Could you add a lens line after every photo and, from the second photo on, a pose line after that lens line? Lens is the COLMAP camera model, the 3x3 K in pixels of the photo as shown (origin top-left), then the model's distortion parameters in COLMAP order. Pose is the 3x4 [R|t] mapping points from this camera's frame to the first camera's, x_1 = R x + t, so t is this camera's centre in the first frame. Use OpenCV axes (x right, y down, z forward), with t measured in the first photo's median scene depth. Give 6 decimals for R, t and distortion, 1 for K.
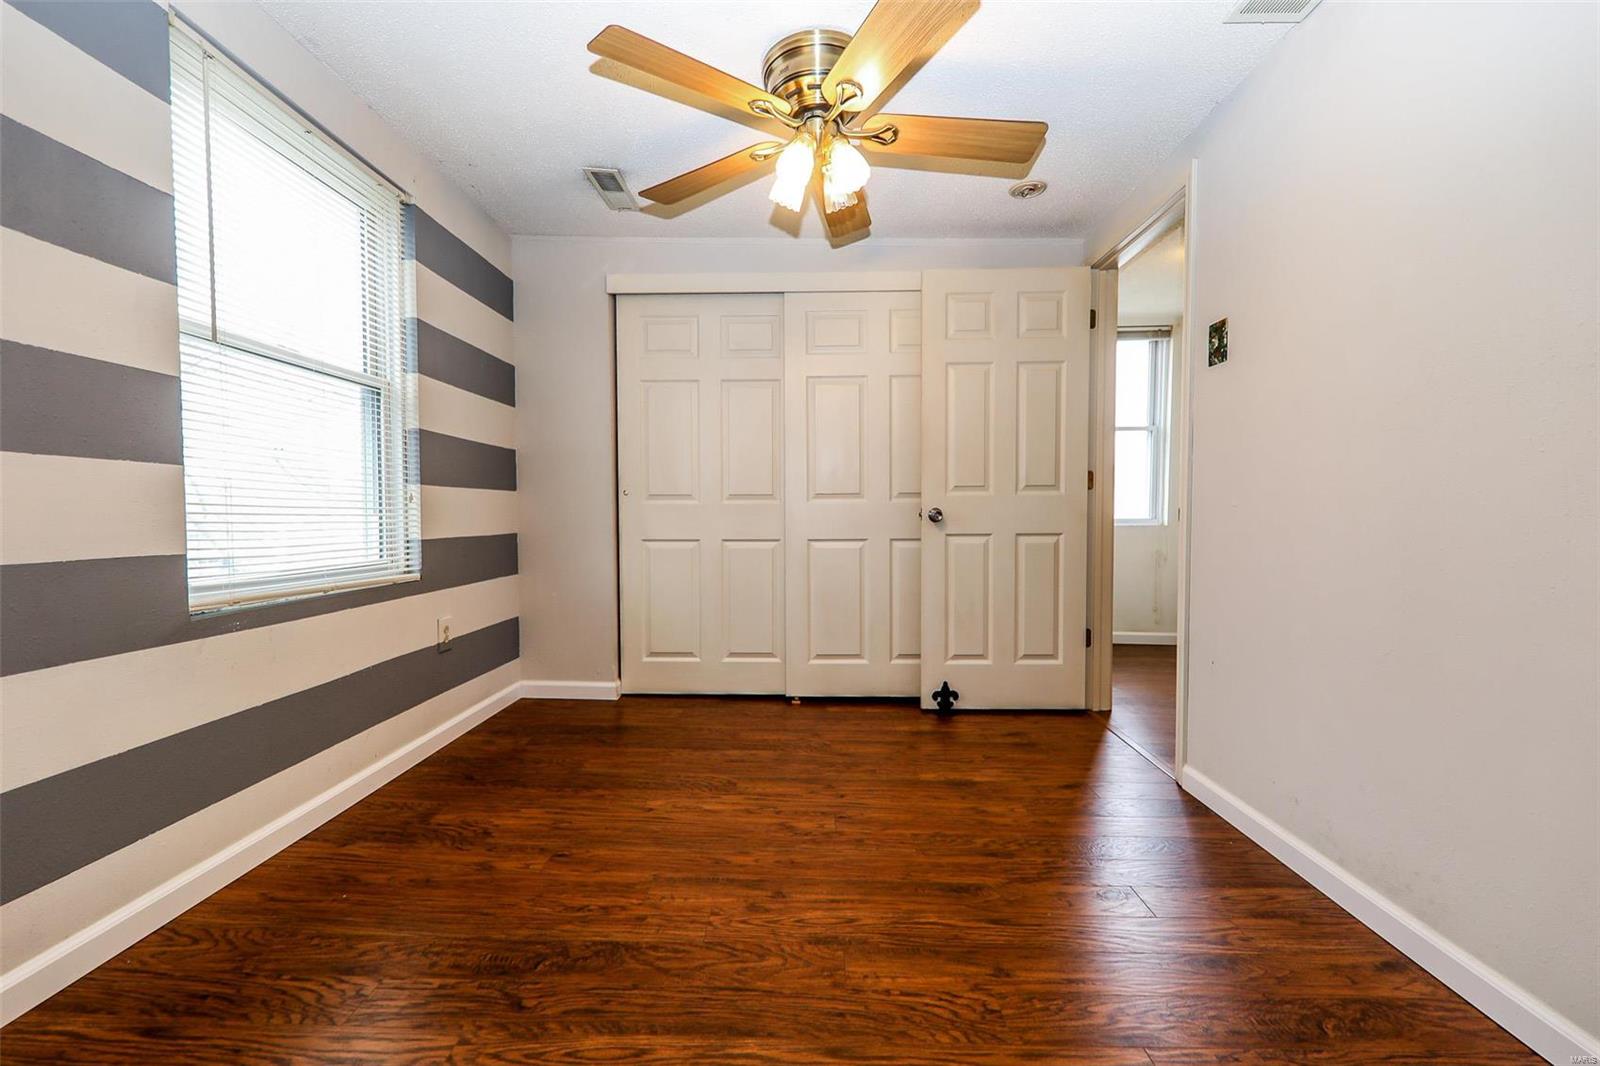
lens RADIAL K [[616.7, 0, 808.6], [0, 616.7, 534.1], [0, 0, 1]] dist [0.024911, -0.010900]
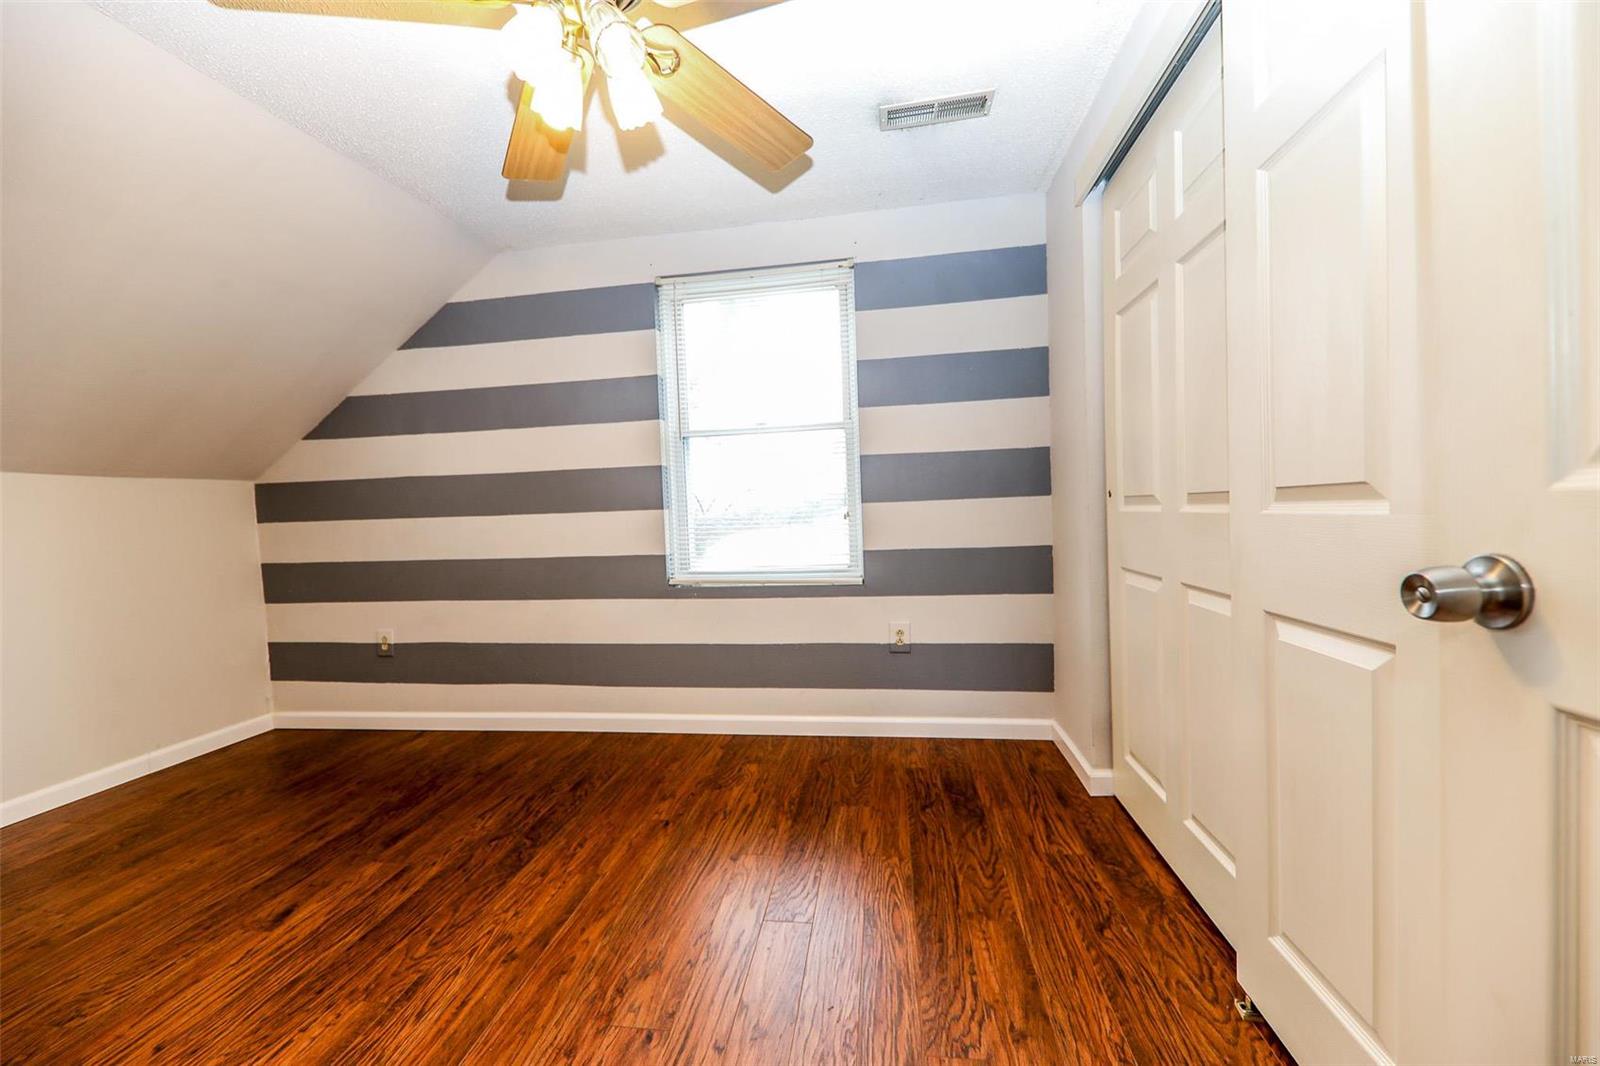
lens RADIAL K [[616.7, 0, 808.6], [0, 616.7, 534.1], [0, 0, 1]] dist [0.024911, -0.010900]
pose [[-0.127455, 0.047028, -0.990729, 0.729035], [0.004417, 0.998892, 0.046847, -0.103314], [0.991835, 0.001595, -0.127522, 1.407769]]
